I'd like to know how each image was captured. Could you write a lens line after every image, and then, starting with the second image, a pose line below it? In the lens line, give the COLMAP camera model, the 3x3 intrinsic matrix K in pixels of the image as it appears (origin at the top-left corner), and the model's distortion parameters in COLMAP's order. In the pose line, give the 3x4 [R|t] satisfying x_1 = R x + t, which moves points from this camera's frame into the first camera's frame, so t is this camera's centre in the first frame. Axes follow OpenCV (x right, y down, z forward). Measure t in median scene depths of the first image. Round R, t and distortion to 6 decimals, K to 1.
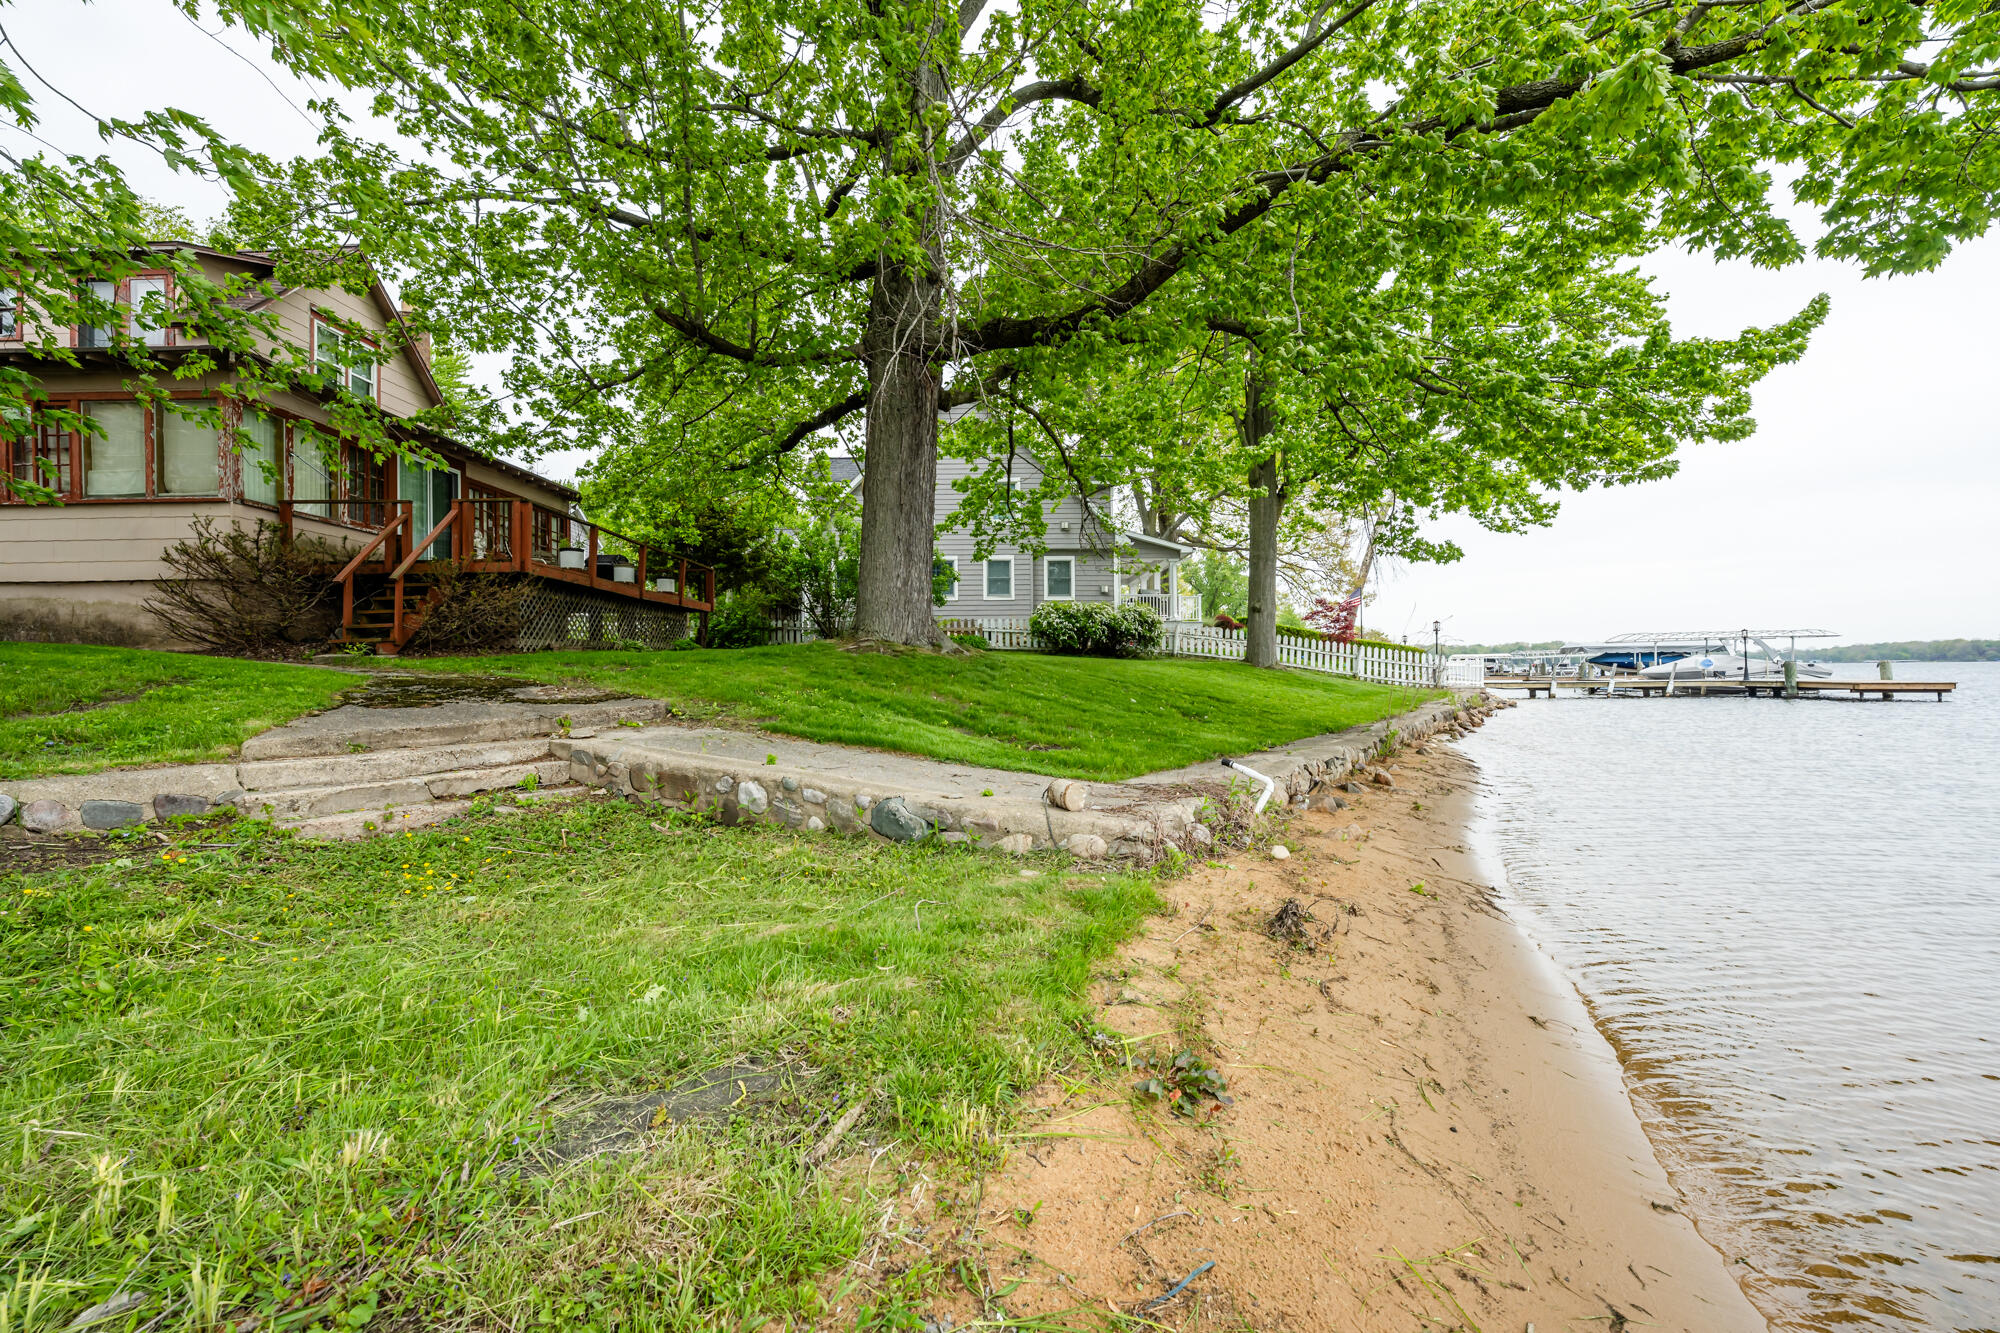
lens RADIAL K [[813.9, 0, 944.5], [0, 813.9, 668.0], [0, 0, 1]] dist [-0.007670, 0.001195]
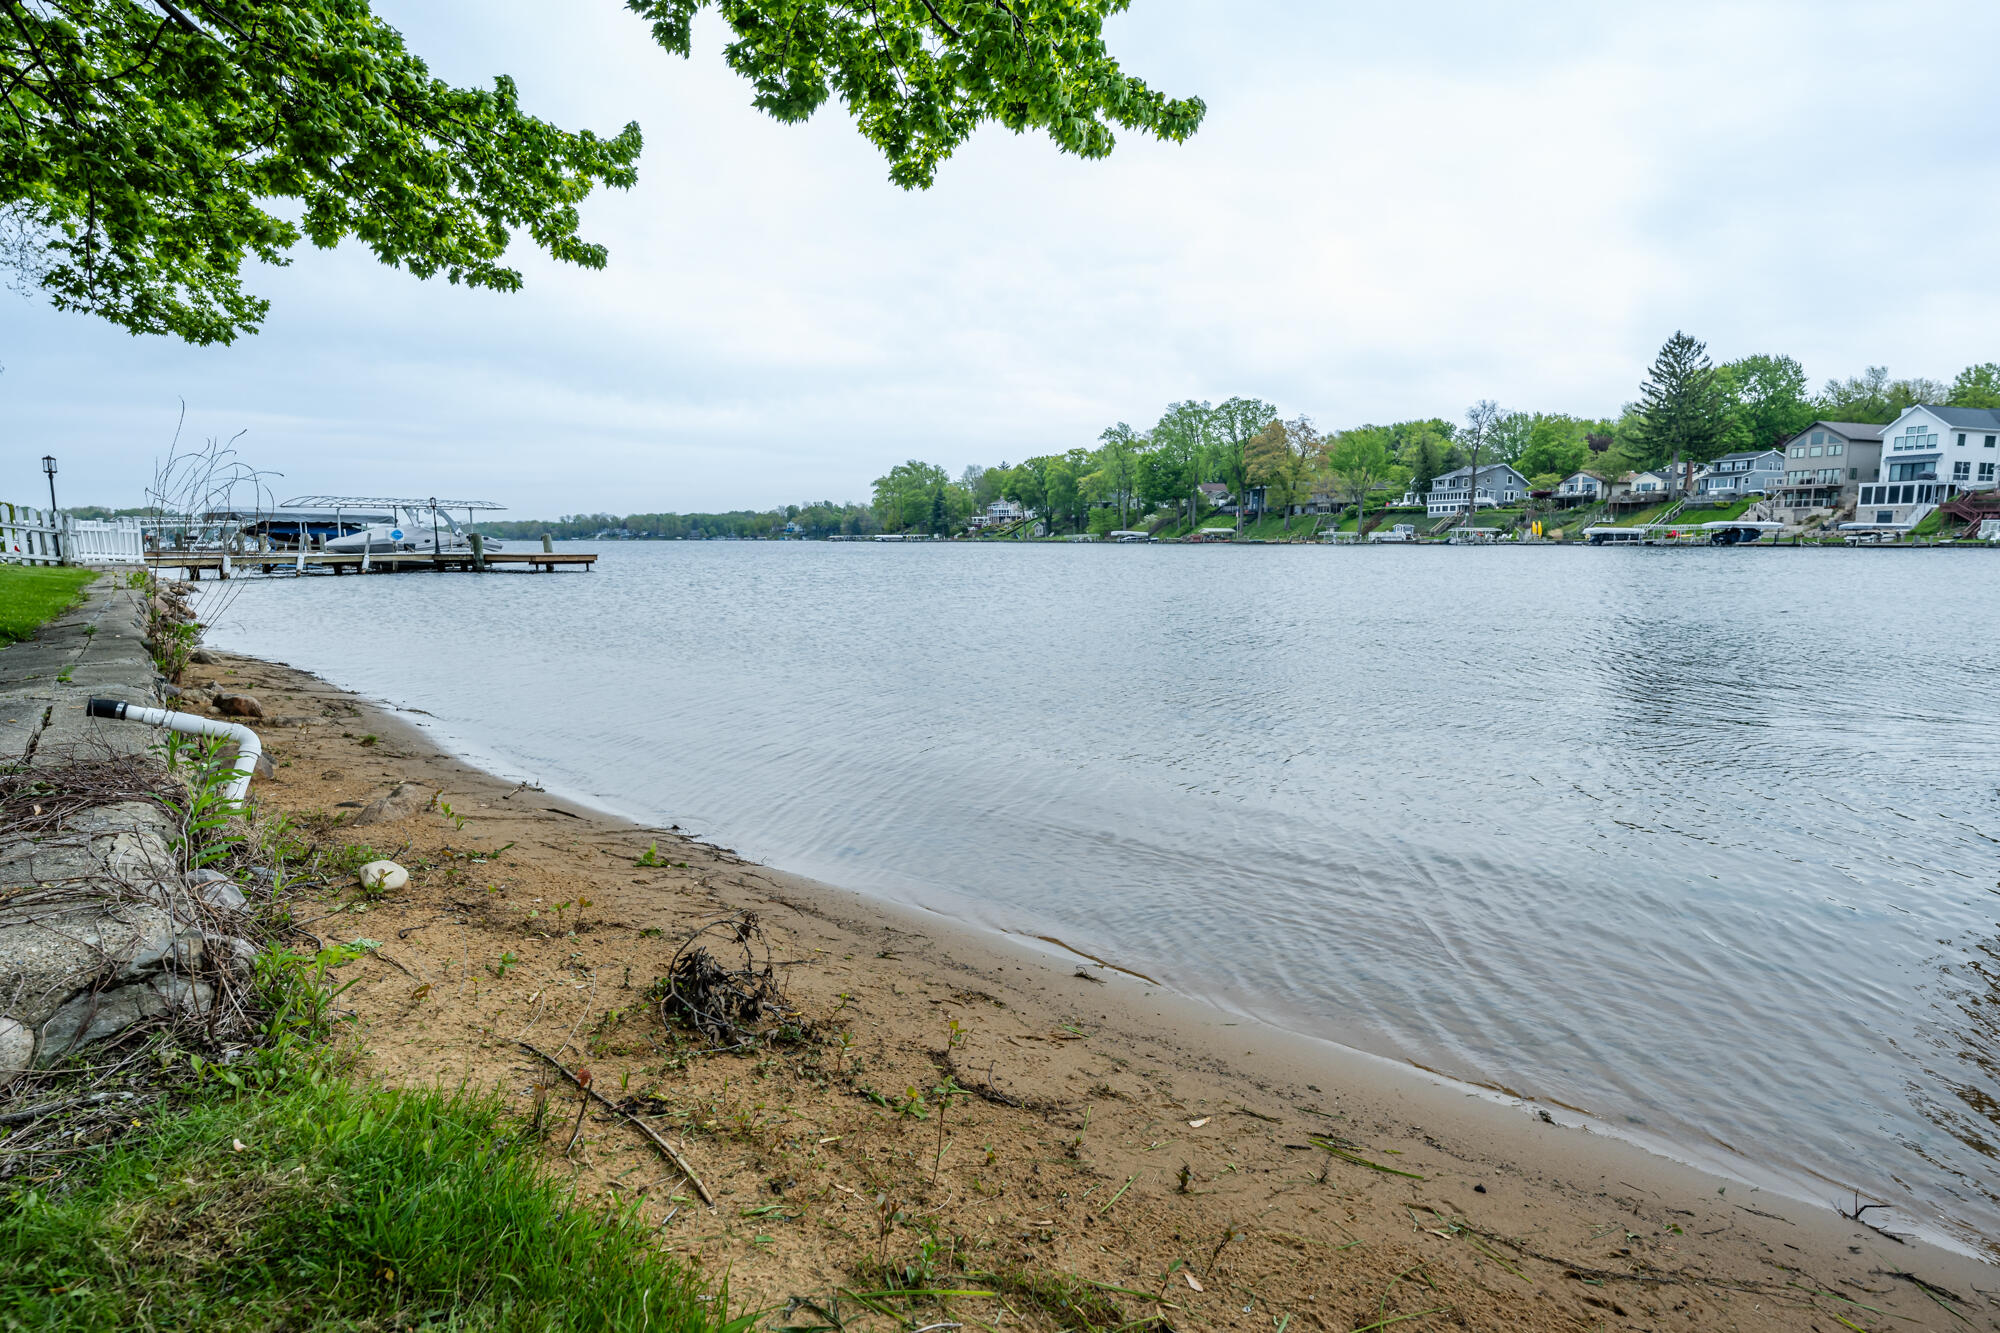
lens RADIAL K [[998.4, 0, 1022.3], [0, 998.4, 727.6], [0, 0, 1]] dist [0.017034, 0.000353]
pose [[0.224215, -0.171644, 0.959305, -0.037635], [-0.004824, 0.984160, 0.177218, 0.014361], [-0.974528, -0.044362, 0.219836, 0.273434]]
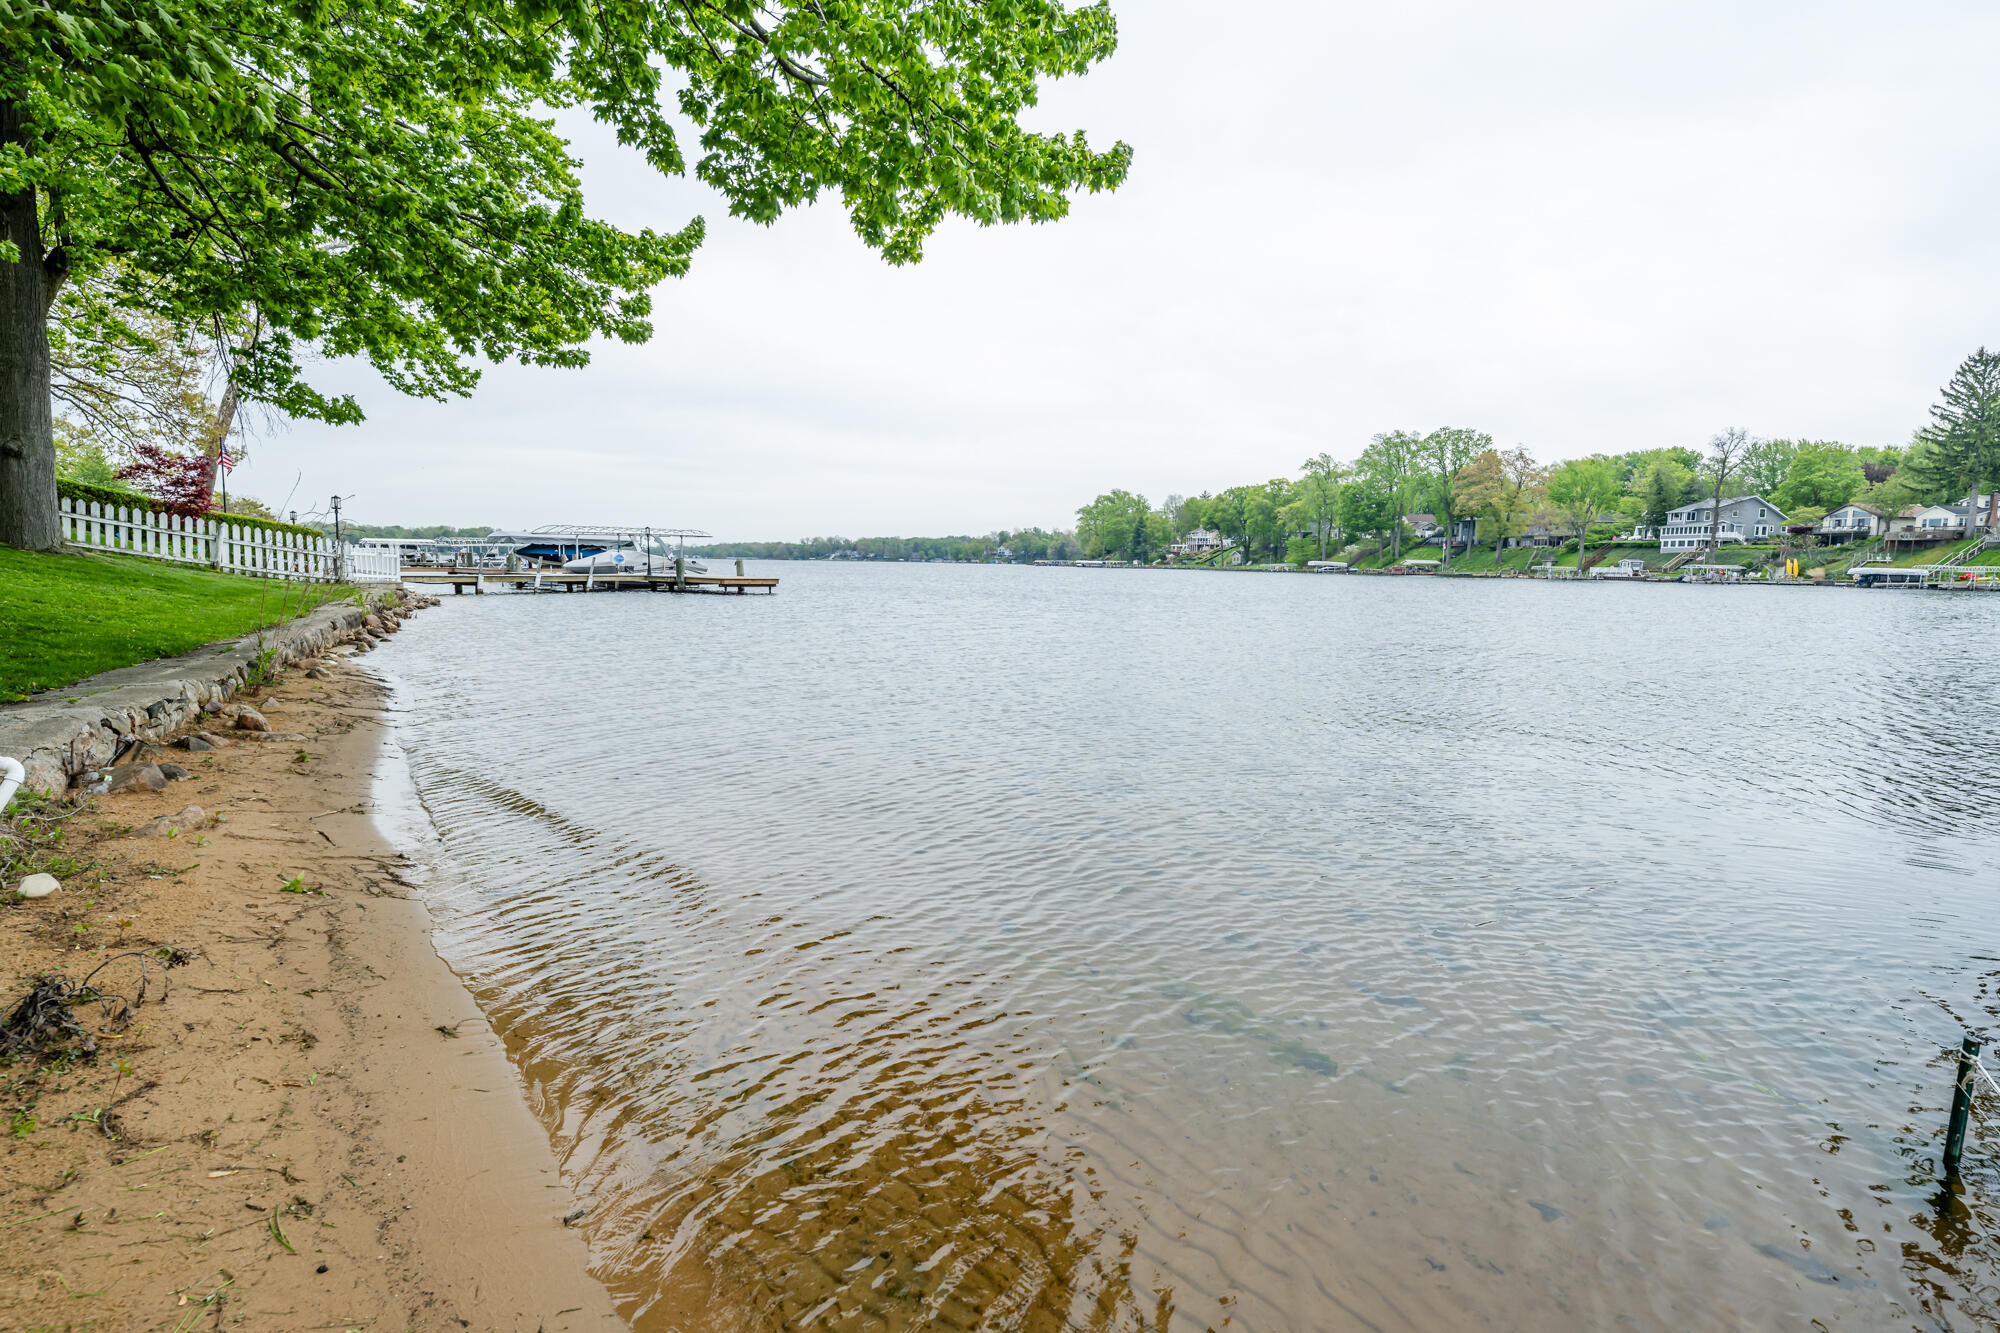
lens RADIAL K [[998.4, 0, 1025.0], [0, 998.4, 650.3], [0, 0, 1]] dist [0.017034, 0.000353]
pose [[0.418395, -0.062966, 0.906080, 0.029734], [-0.022903, 0.996545, 0.079828, -0.009940], [-0.907977, -0.054152, 0.415507, 0.028067]]
